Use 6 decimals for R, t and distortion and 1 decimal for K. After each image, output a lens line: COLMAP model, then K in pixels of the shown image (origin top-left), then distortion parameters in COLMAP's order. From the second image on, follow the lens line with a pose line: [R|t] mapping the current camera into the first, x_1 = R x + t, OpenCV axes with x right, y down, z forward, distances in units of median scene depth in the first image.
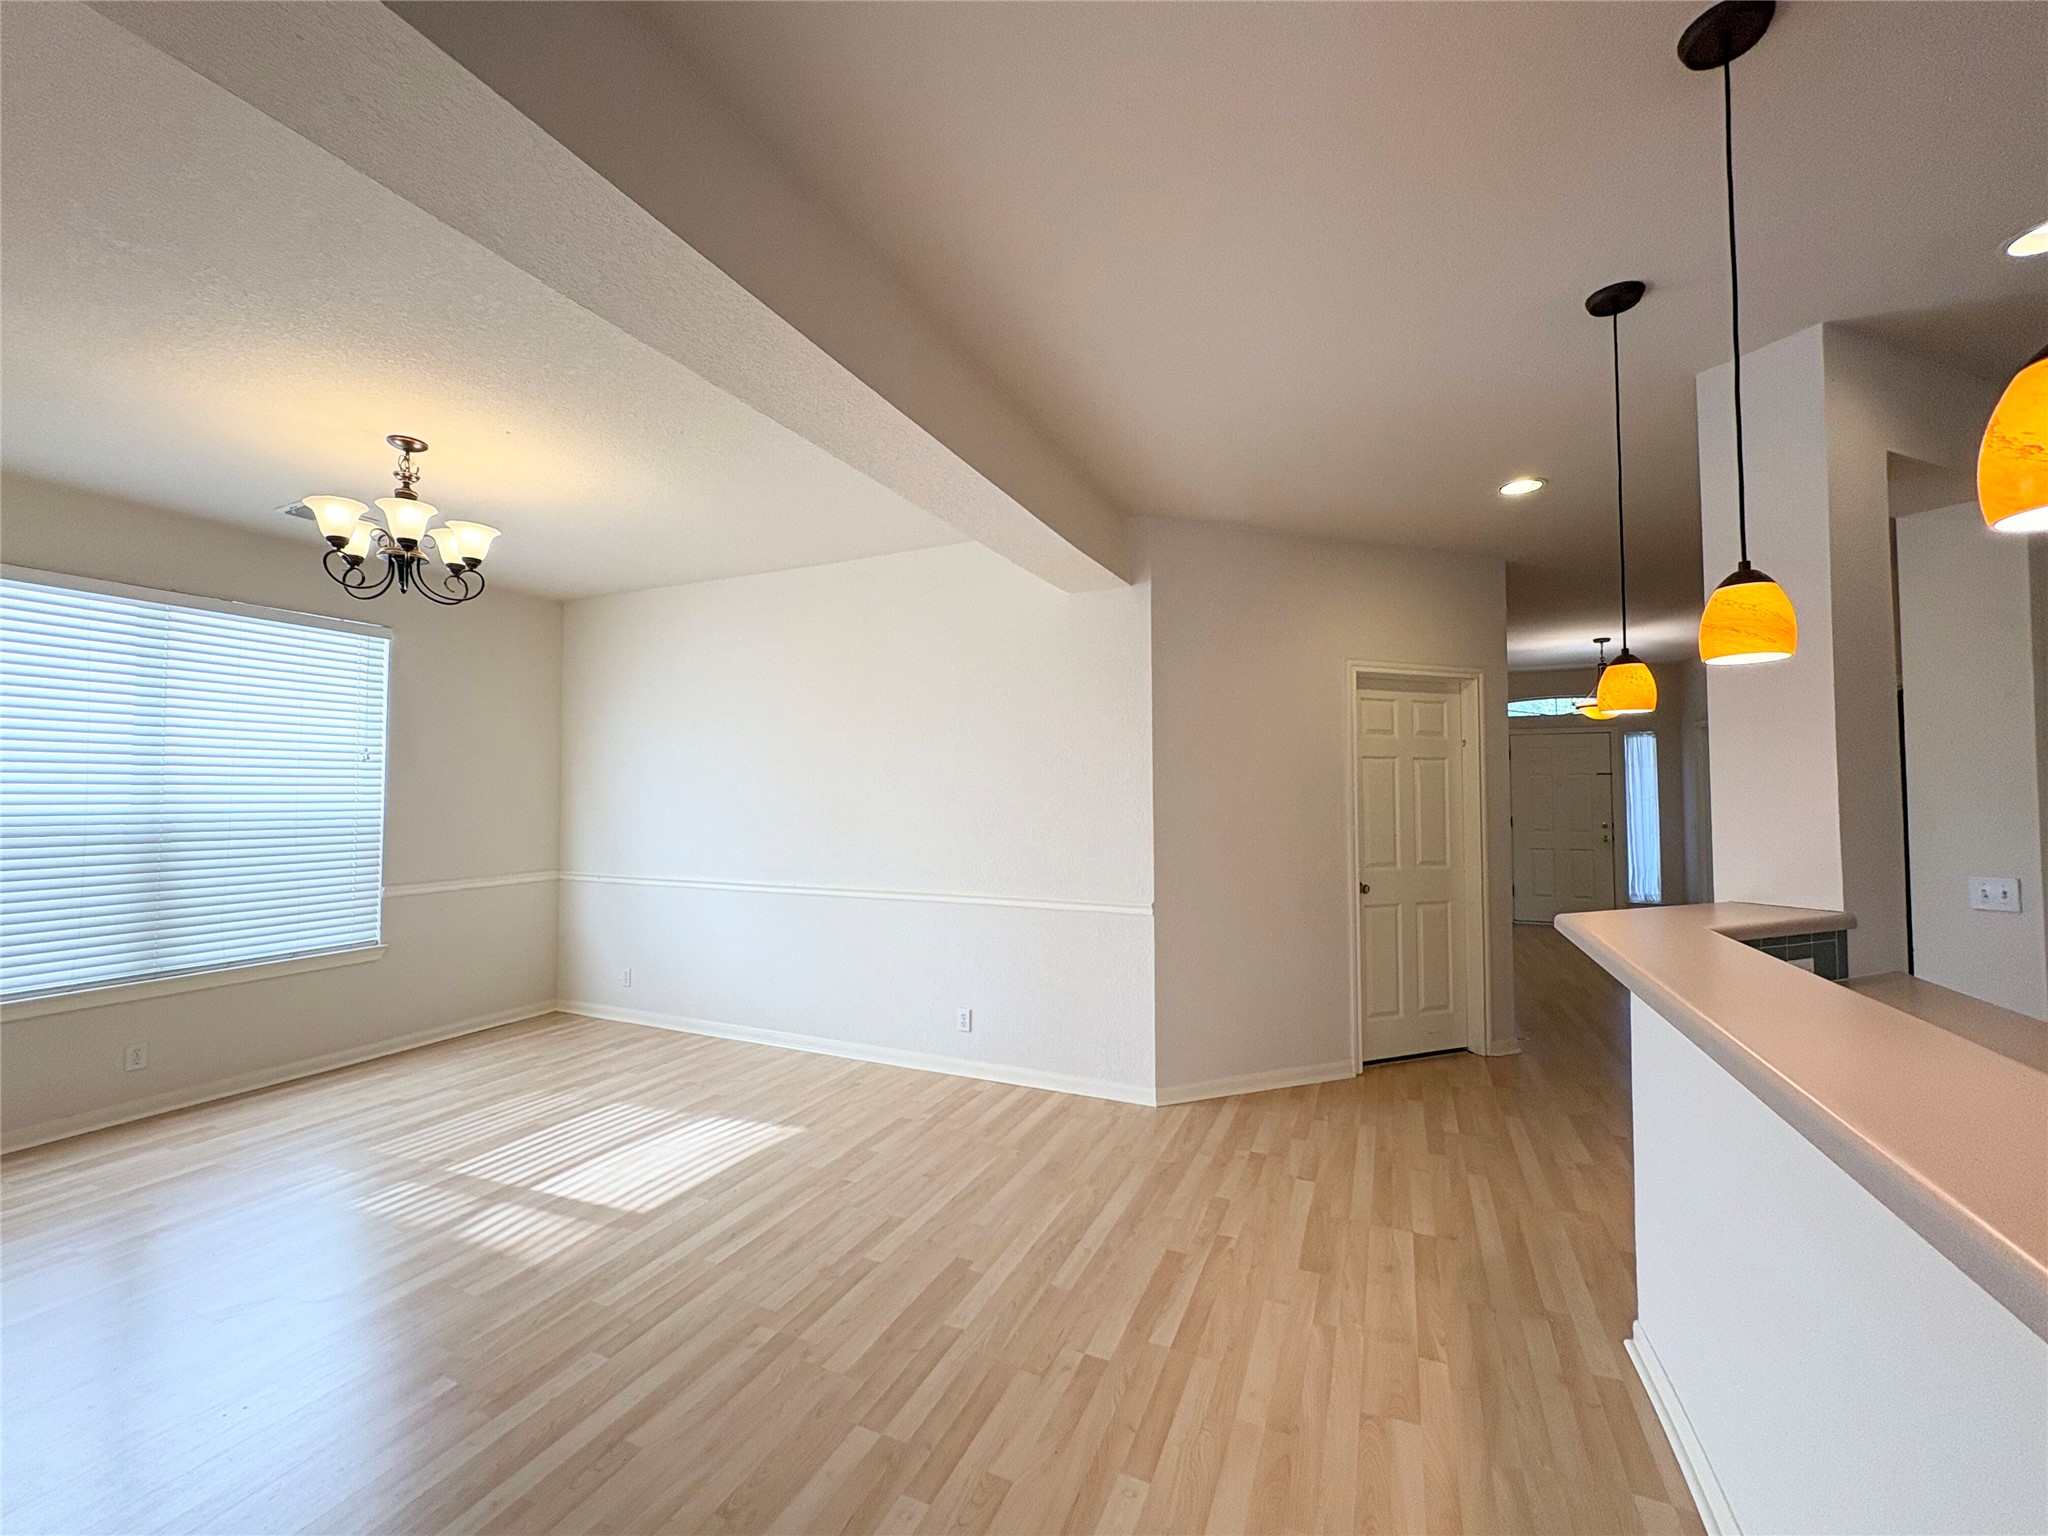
lens RADIAL K [[817.5, 0, 1021.5], [0, 817.5, 770.2], [0, 0, 1]] dist [0.003068, 0.000176]
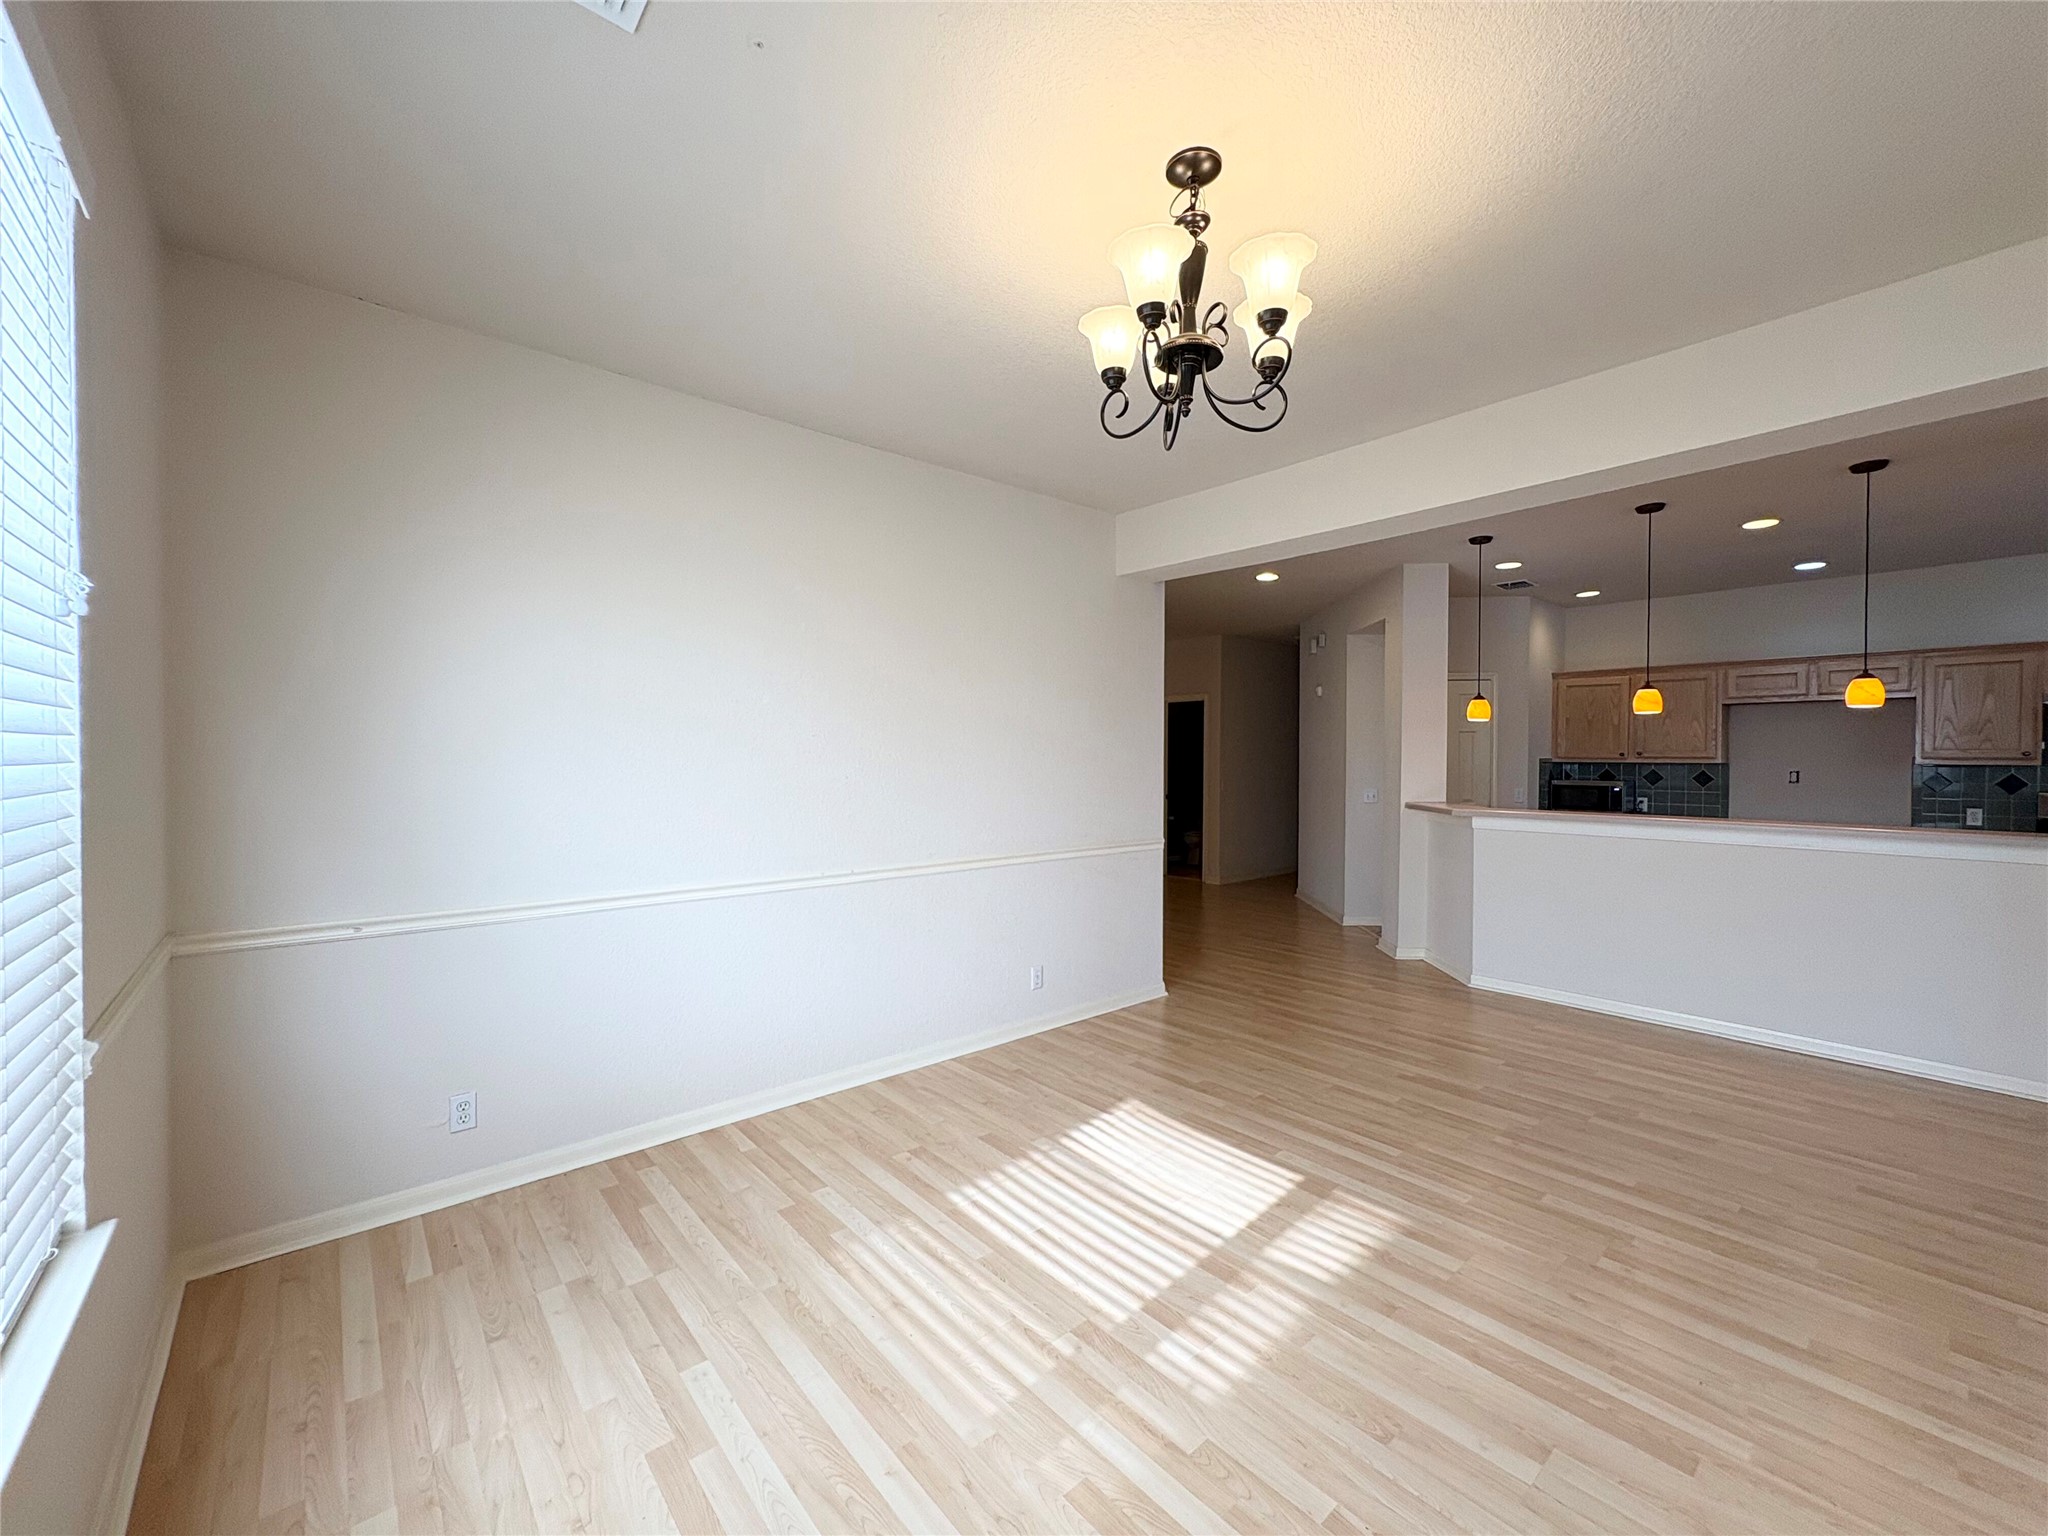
lens RADIAL K [[817.5, 0, 1020.2], [0, 817.5, 762.9], [0, 0, 1]] dist [0.003068, 0.000176]
pose [[0.418692, -0.003419, 0.908122, -1.375434], [-0.030976, 0.999357, 0.018044, 0.034163], [-0.907600, -0.035685, 0.418317, 0.846500]]
